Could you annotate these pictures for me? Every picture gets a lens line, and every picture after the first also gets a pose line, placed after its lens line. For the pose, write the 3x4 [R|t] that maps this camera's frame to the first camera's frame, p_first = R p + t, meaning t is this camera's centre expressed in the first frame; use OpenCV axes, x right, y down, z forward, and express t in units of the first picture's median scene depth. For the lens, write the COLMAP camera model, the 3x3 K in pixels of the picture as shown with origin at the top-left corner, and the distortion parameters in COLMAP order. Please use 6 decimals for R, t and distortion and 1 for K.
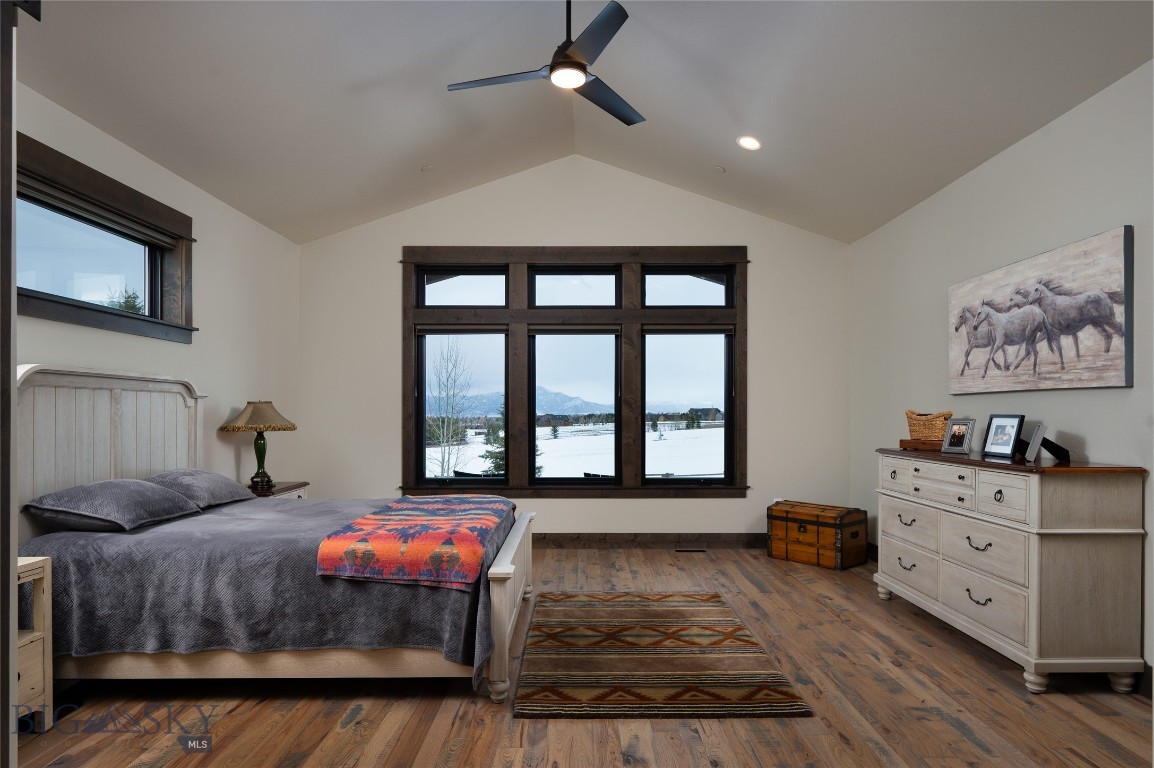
lens RADIAL K [[671.2, 0, 580.0], [0, 671.2, 414.7], [0, 0, 1]] dist [-0.002194, -0.001661]
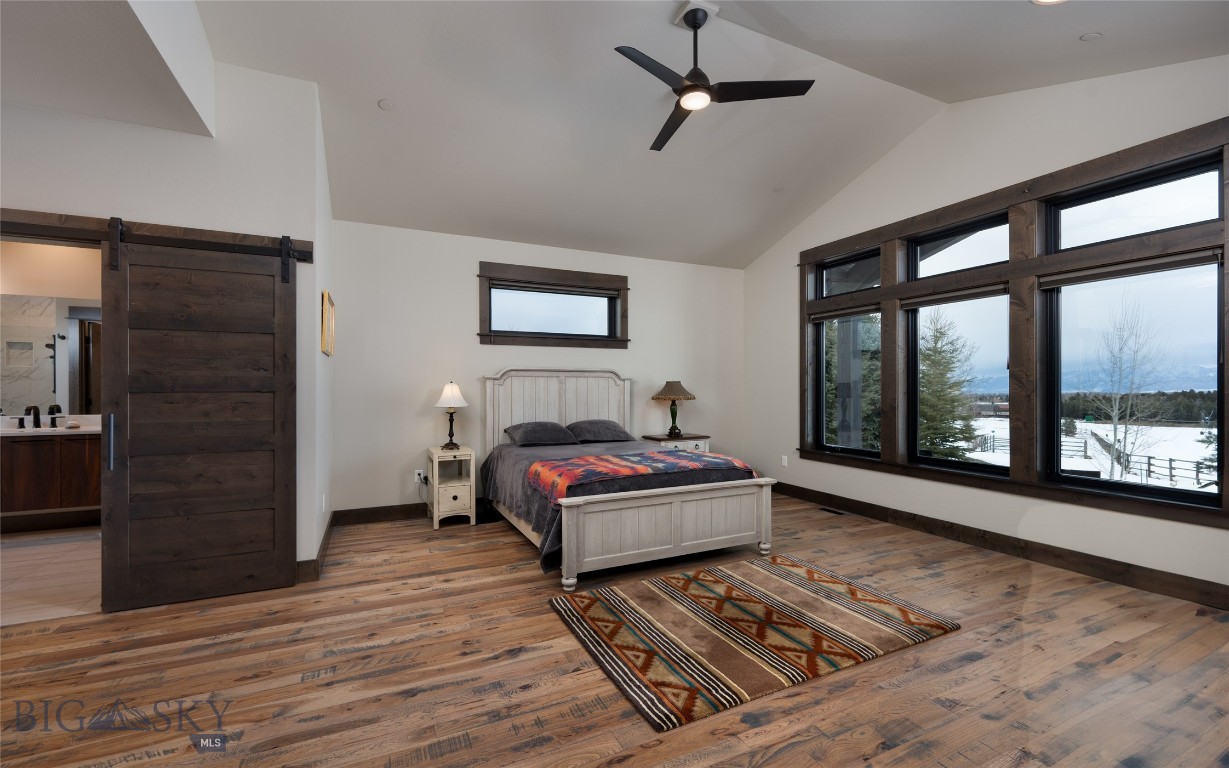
lens RADIAL K [[497.4, 0, 600.4], [0, 497.4, 388.1], [0, 0, 1]] dist [0.001201, 0.000038]
pose [[0.415101, 0.002597, -0.909772, 0.578080], [-0.001741, 0.999996, 0.002060, -0.006904], [0.909774, 0.000729, 0.415104, 0.411983]]
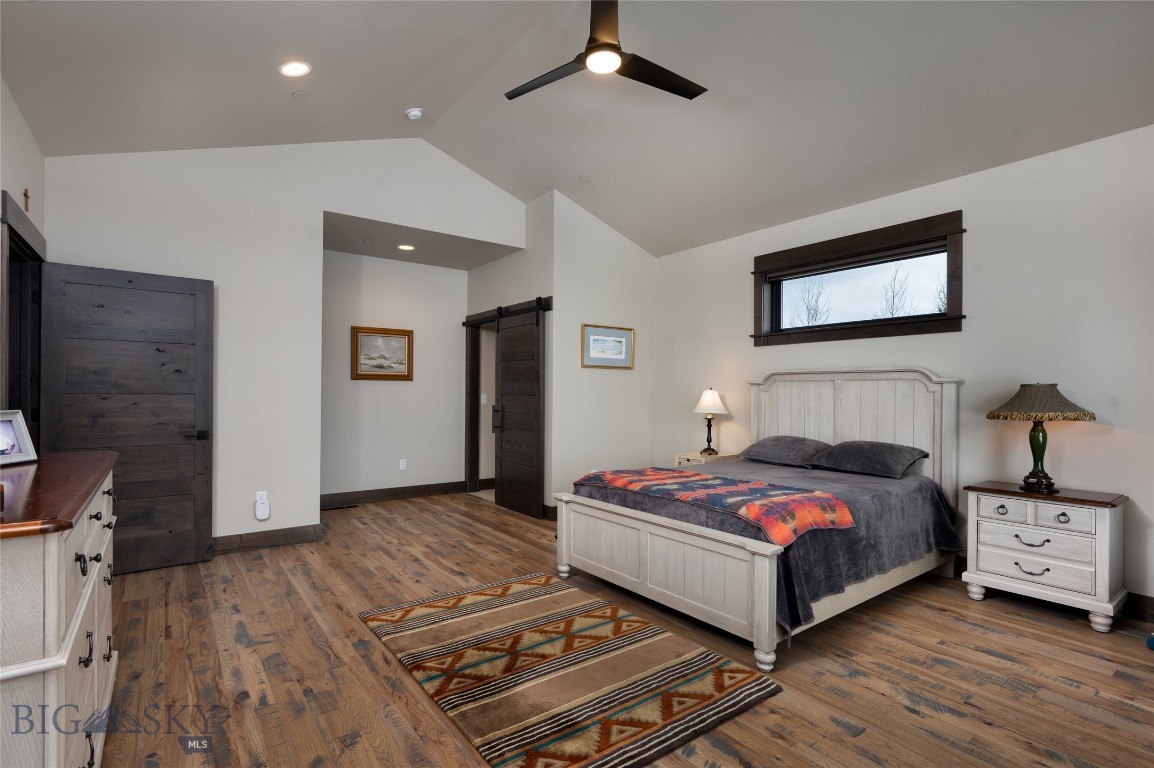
lens RADIAL K [[552.9, 0, 575.9], [0, 552.9, 389.8], [0, 0, 1]] dist [0.000494, 0.000100]
pose [[-0.803481, -0.007970, -0.595277, 0.420515], [-0.007461, 0.999967, -0.003318, -0.007349], [0.595283, 0.001775, -0.803514, 1.368676]]
